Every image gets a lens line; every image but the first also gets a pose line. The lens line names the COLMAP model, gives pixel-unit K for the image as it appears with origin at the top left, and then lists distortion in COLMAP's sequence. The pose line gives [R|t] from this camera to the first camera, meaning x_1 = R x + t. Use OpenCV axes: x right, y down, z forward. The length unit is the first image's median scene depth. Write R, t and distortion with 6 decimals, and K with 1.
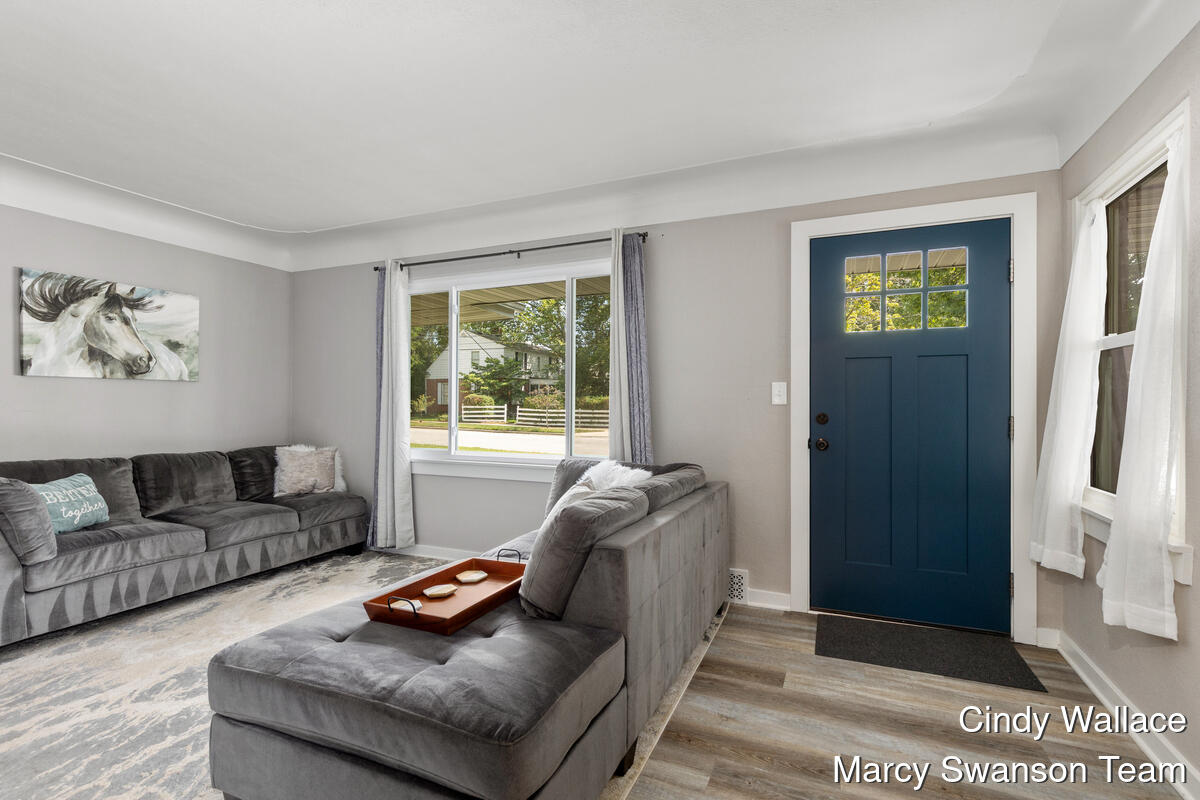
lens RADIAL K [[544.9, 0, 615.3], [0, 544.9, 406.6], [0, 0, 1]] dist [0.004092, 0.000148]
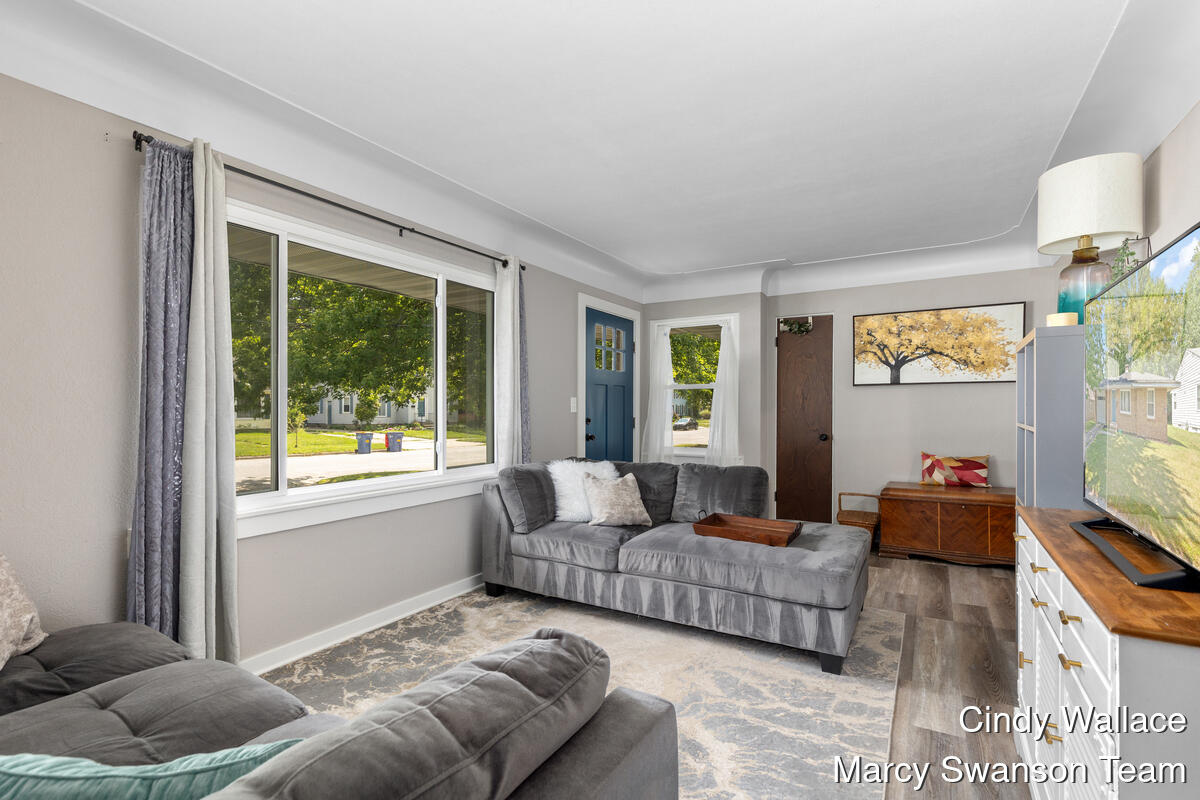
lens RADIAL K [[544.9, 0, 615.3], [0, 544.9, 406.6], [0, 0, 1]] dist [0.004092, 0.000148]
pose [[0.130352, 0.002371, 0.991465, -1.143676], [0.004788, 0.999984, -0.003021, -0.014595], [-0.991456, 0.005141, 0.130339, 0.694564]]
